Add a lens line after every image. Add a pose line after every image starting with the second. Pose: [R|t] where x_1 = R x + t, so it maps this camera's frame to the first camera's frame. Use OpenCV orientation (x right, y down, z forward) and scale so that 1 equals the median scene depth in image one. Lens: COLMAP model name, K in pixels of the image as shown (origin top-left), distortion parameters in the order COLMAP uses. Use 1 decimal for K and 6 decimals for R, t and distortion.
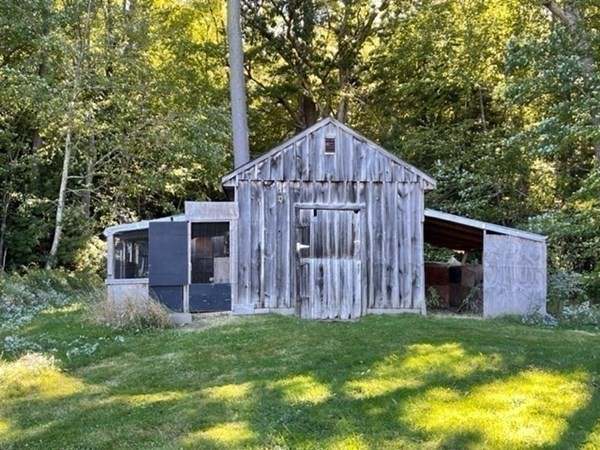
lens RADIAL K [[681.8, 0, 299.8], [0, 681.8, 225.2], [0, 0, 1]] dist [0.014578, 0.000000]
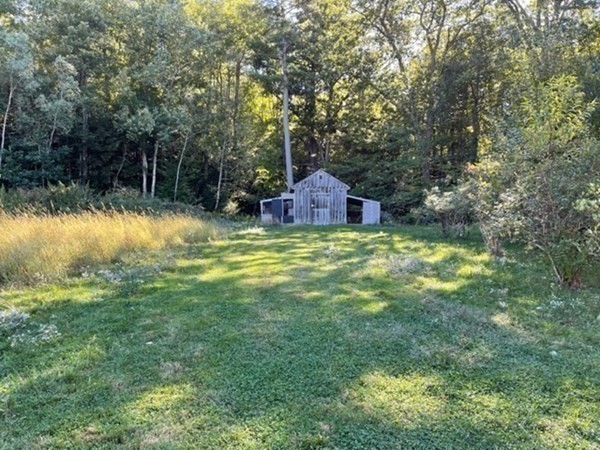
lens RADIAL K [[454.1, 0, 299.6], [0, 454.1, 225.3], [0, 0, 1]] dist [-0.001065, -0.001032]
pose [[0.999902, -0.003906, -0.013469, -0.035253], [0.004943, 0.996953, 0.077851, -0.052165], [0.013124, -0.077909, 0.996874, -1.421534]]
